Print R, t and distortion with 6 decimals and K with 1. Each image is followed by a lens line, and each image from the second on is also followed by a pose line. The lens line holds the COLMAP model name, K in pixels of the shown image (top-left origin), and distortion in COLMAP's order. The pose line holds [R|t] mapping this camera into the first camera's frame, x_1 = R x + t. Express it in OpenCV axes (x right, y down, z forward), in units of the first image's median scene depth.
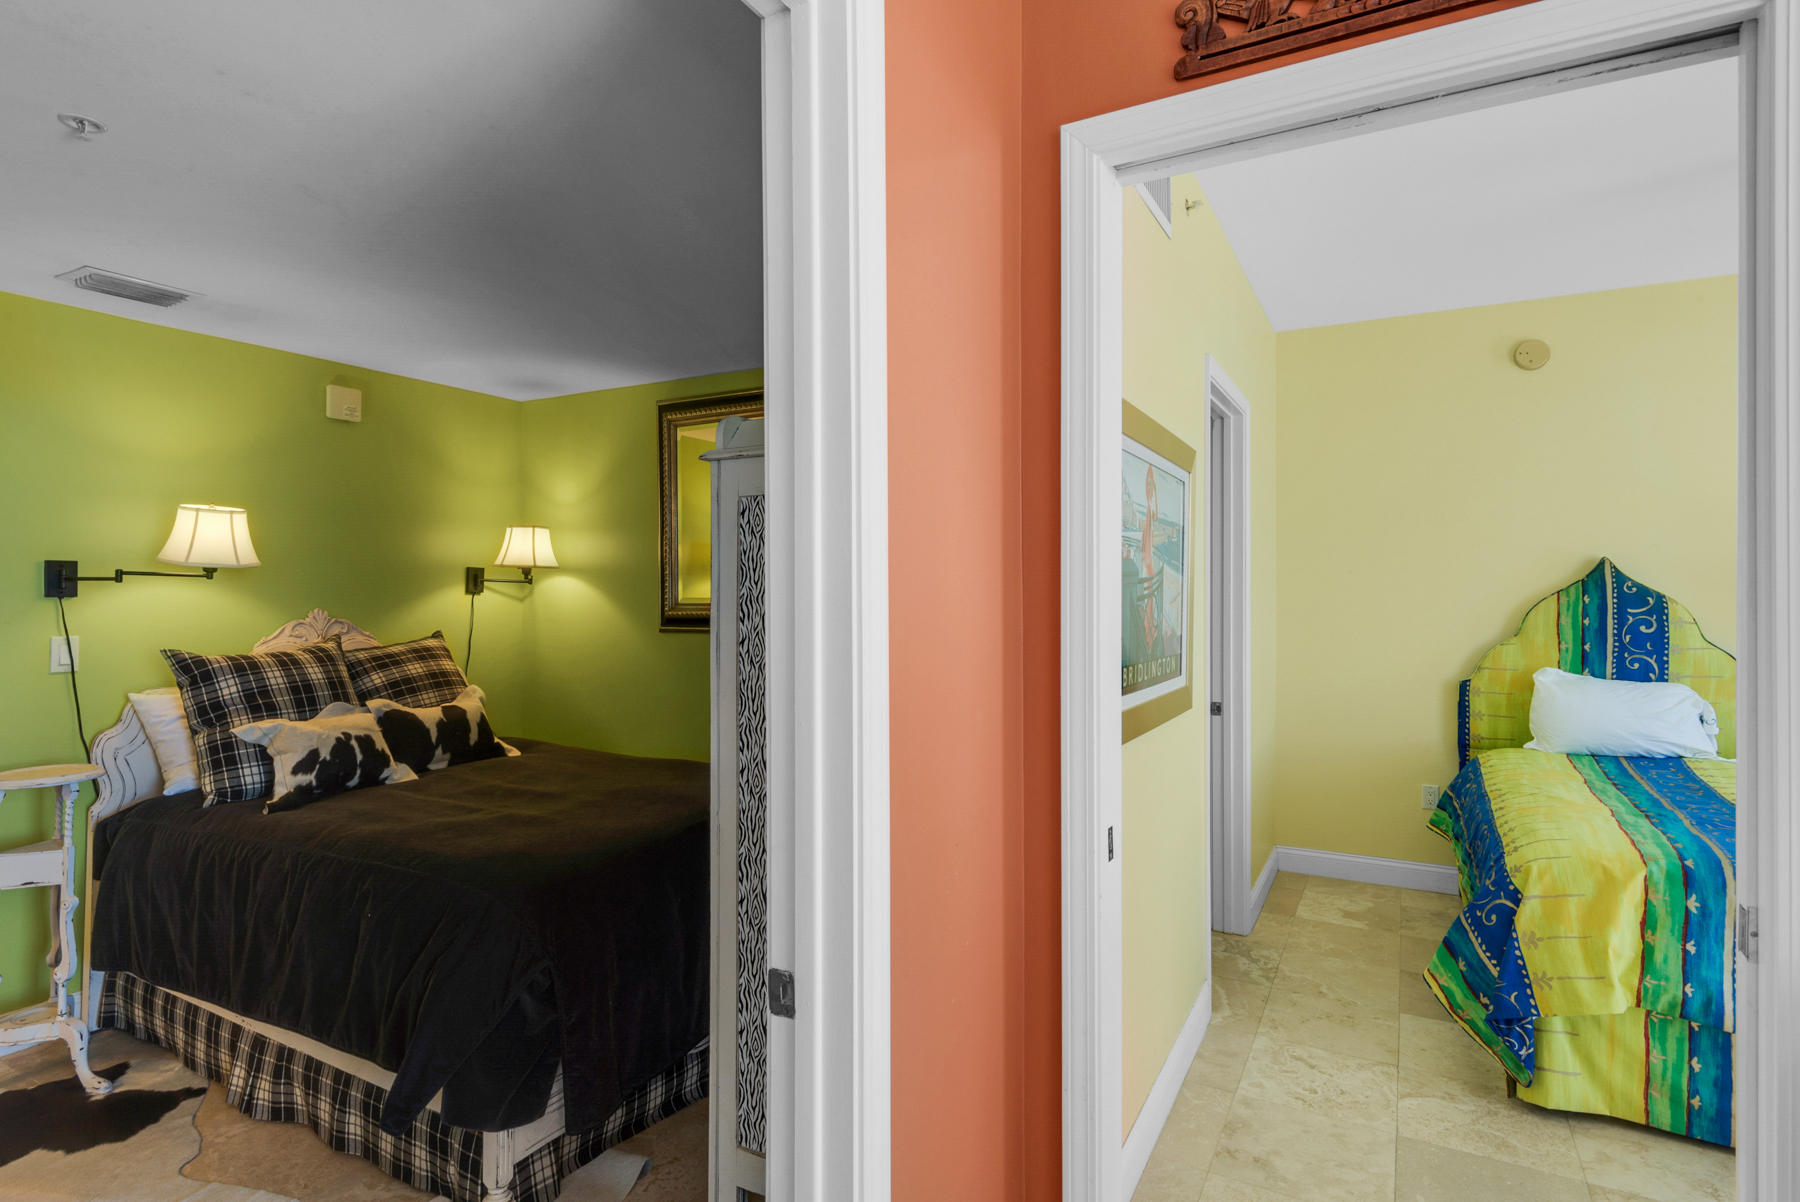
lens RADIAL K [[900.0, 0, 893.3], [0, 900.0, 599.5], [0, 0, 1]] dist [0.024523, -0.017702]
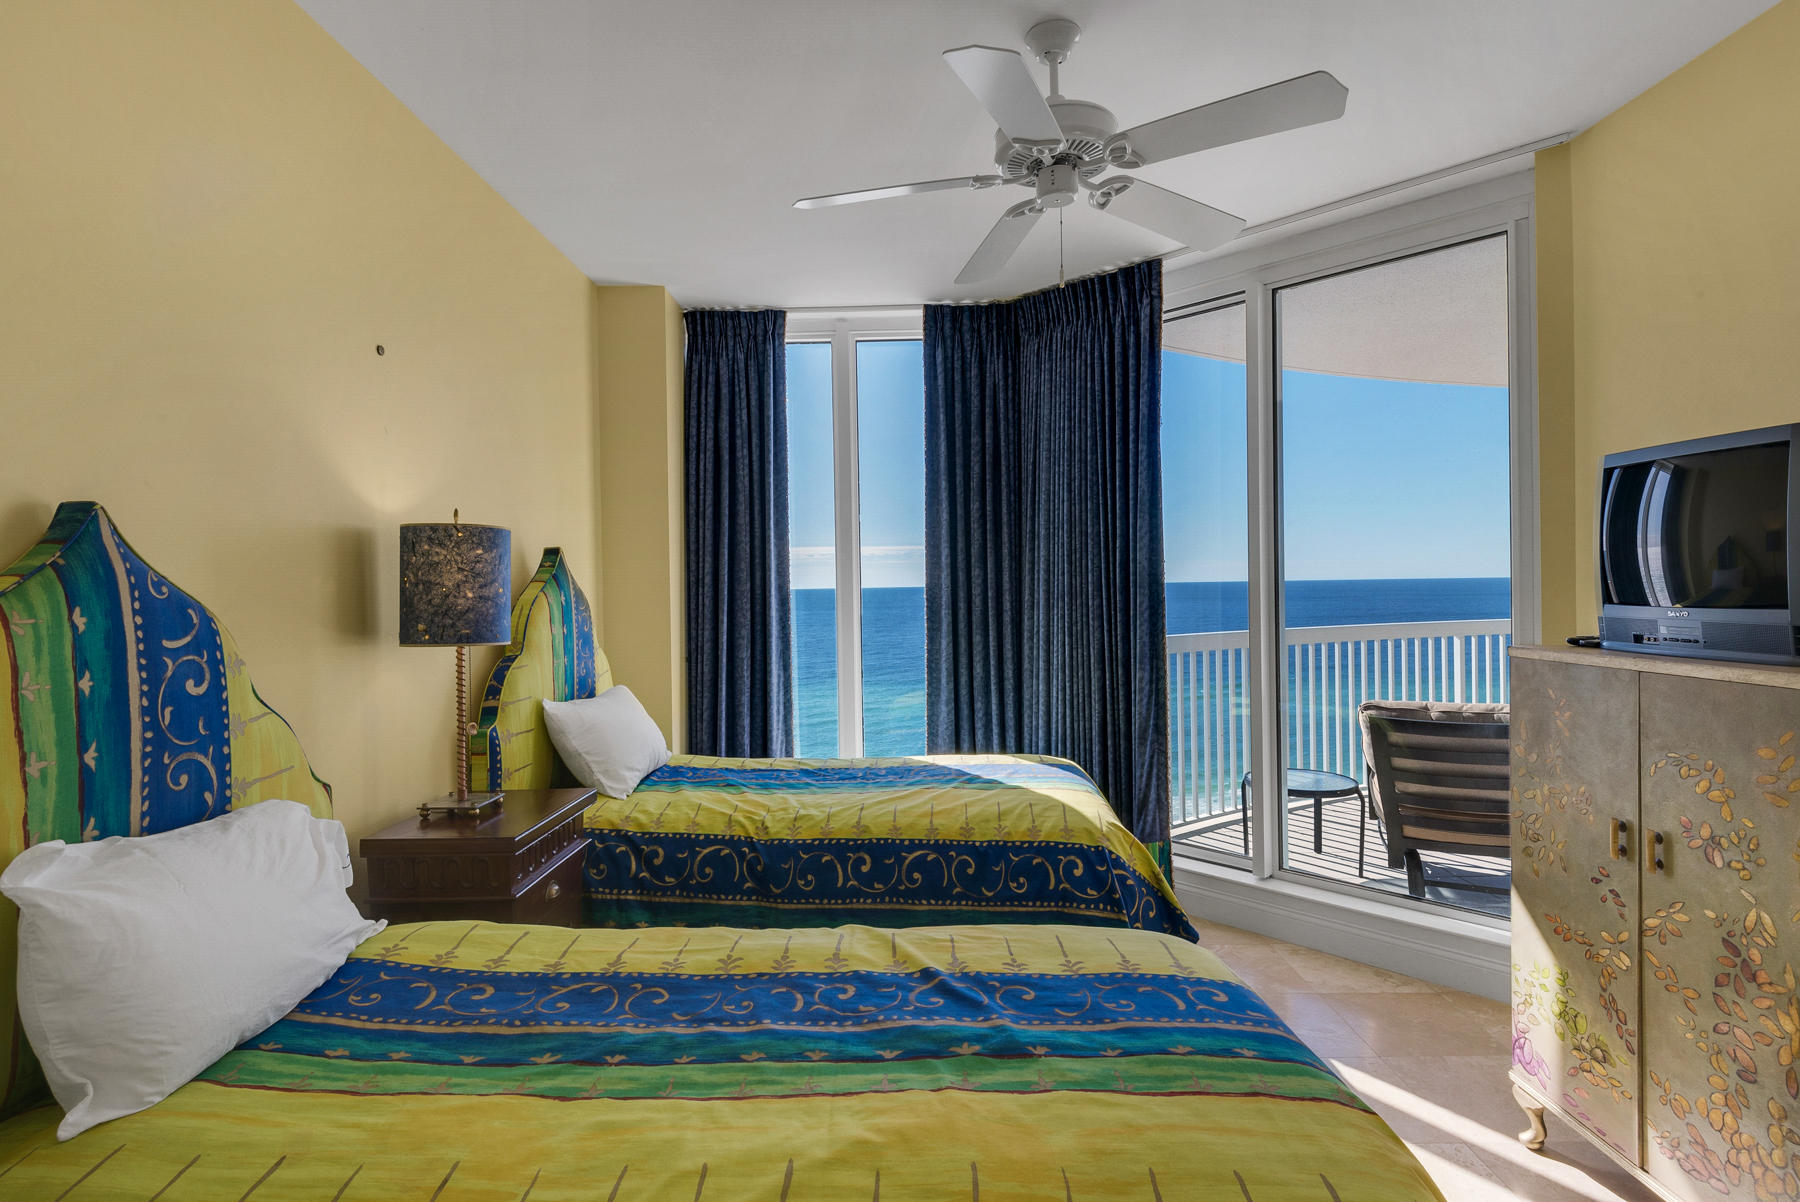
lens RADIAL K [[900.0, 0, 840.5], [0, 900.0, 572.5], [0, 0, 1]] dist [0.024523, -0.017702]
pose [[-0.481491, 0.018312, 0.876260, 0.327222], [0.027249, 0.999611, -0.005917, -0.008212], [-0.876027, 0.021028, -0.481803, 0.929795]]
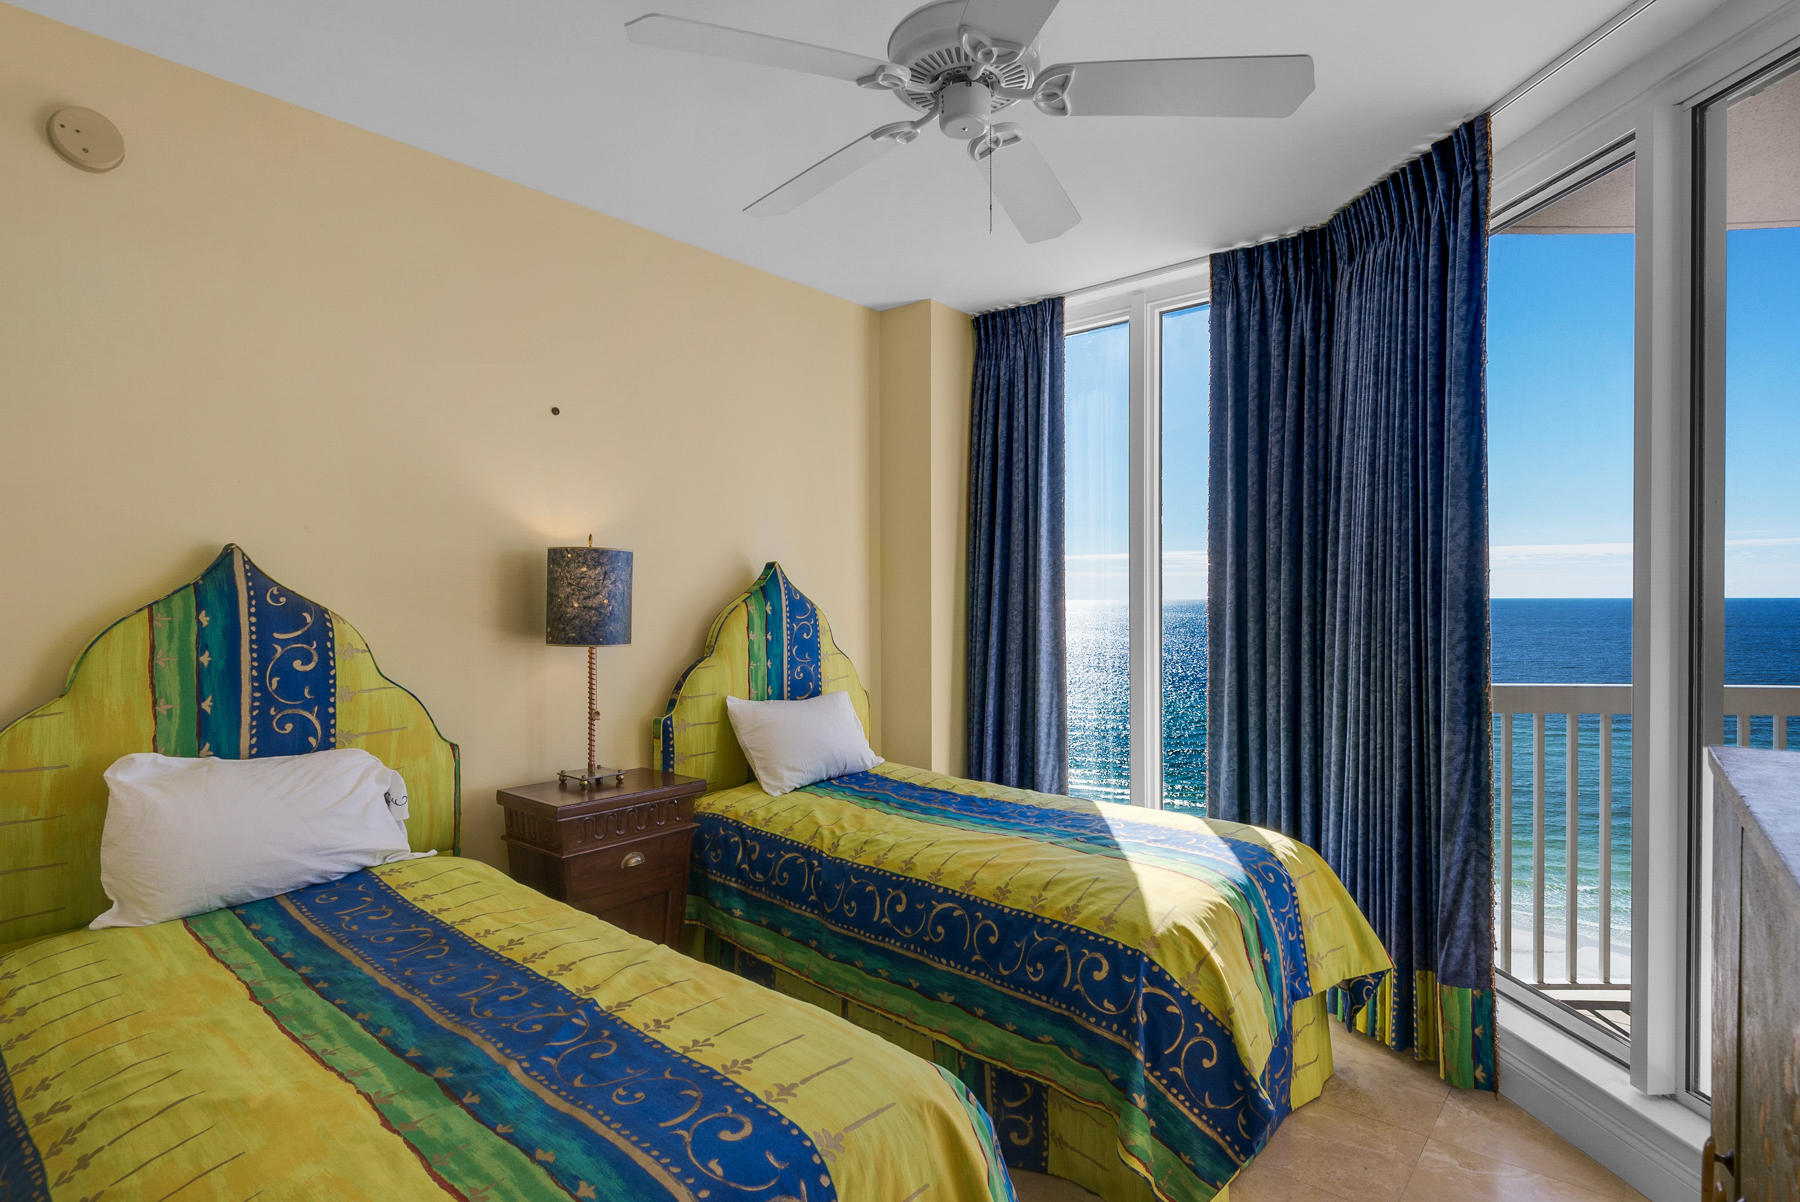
lens RADIAL K [[900.0, 0, 884.6], [0, 900.0, 590.8], [0, 0, 1]] dist [0.024523, -0.017702]
pose [[0.178961, 0.003613, 0.983850, 0.299511], [0.018680, 0.999801, -0.007070, -0.005478], [-0.983679, 0.019644, 0.178857, 0.502135]]
